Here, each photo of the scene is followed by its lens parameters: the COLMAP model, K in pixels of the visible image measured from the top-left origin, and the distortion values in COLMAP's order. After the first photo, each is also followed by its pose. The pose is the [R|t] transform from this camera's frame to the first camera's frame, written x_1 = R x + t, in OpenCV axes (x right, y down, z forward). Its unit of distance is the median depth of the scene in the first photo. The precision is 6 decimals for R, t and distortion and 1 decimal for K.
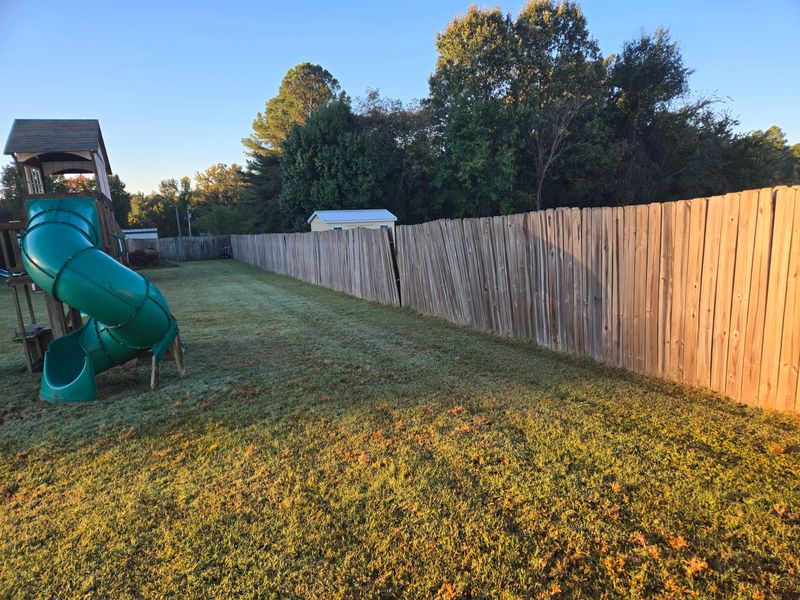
lens RADIAL K [[531.4, 0, 400.3], [0, 531.4, 314.4], [0, 0, 1]] dist [0.020847, -0.003732]
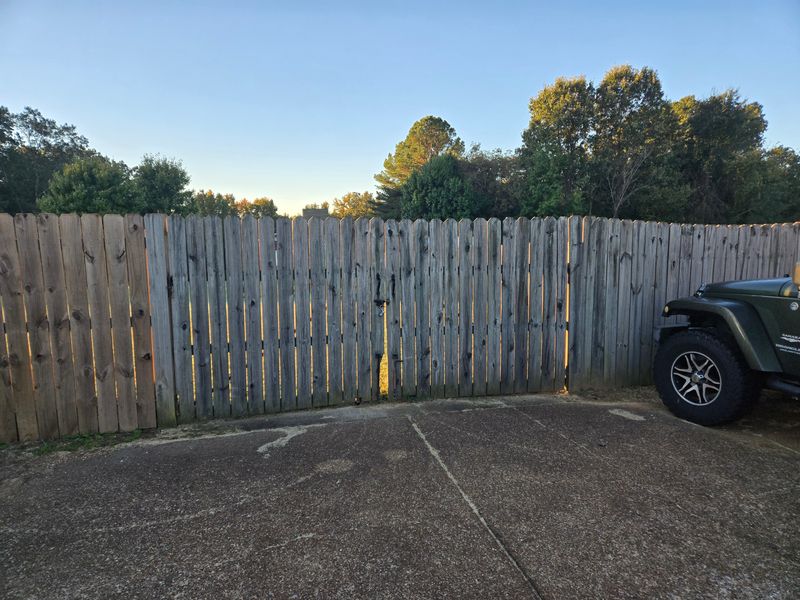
lens RADIAL K [[531.4, 0, 400.3], [0, 531.4, 314.4], [0, 0, 1]] dist [0.020847, -0.003732]
pose [[0.974275, 0.062158, -0.216621, 0.066456], [-0.071153, 0.996887, -0.033969, 0.040165], [0.213835, 0.048509, 0.975665, -0.239911]]
